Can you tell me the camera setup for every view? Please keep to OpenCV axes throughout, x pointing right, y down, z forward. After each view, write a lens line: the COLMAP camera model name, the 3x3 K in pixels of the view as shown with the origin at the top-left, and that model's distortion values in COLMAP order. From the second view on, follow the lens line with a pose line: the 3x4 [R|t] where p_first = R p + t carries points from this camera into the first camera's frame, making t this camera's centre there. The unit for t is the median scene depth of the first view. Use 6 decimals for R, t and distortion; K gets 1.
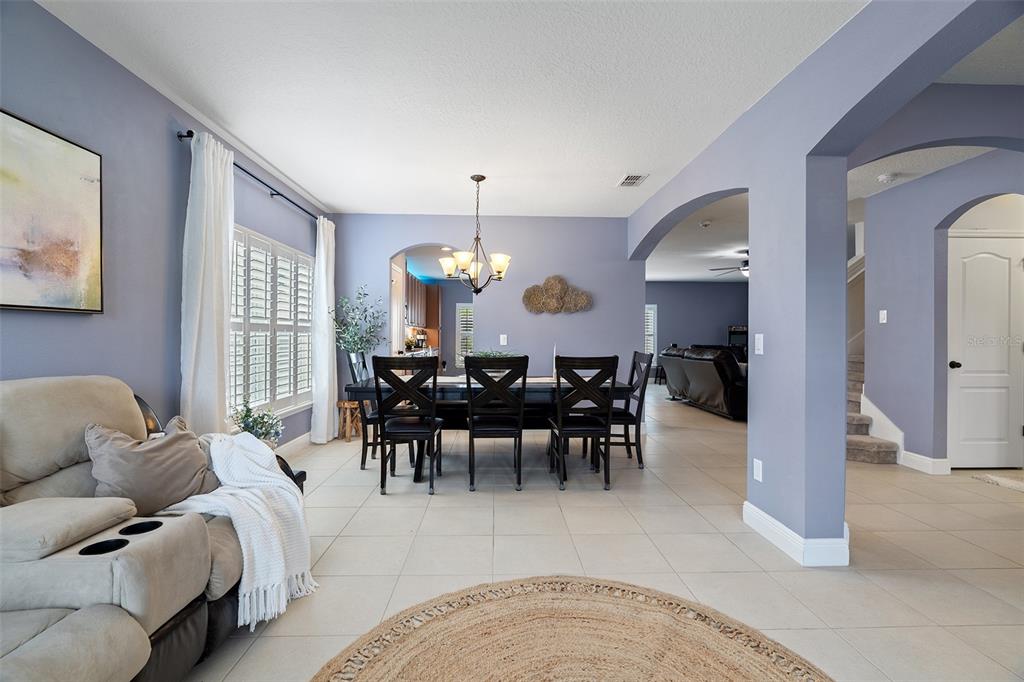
lens RADIAL K [[465.6, 0, 507.0], [0, 465.6, 341.4], [0, 0, 1]] dist [-0.008498, 0.003095]
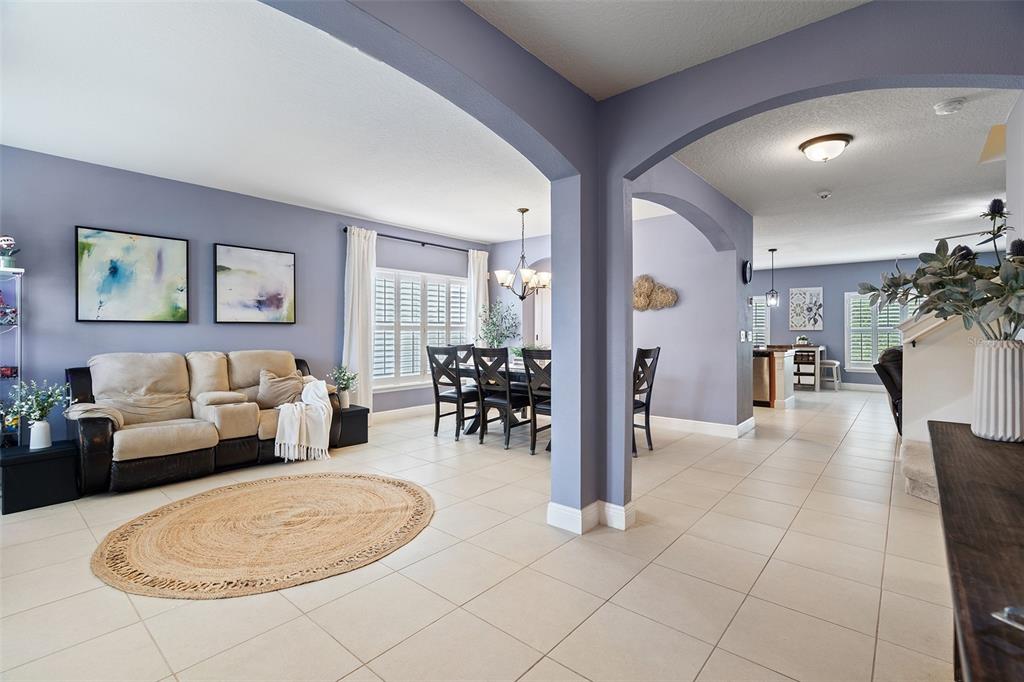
lens RADIAL K [[465.6, 0, 506.7], [0, 465.6, 335.9], [0, 0, 1]] dist [-0.008498, 0.003095]
pose [[0.735149, 0.001475, -0.677903, 0.936638], [-0.003114, 0.999994, -0.001201, -0.000637], [0.677898, 0.002994, 0.735150, 0.025760]]
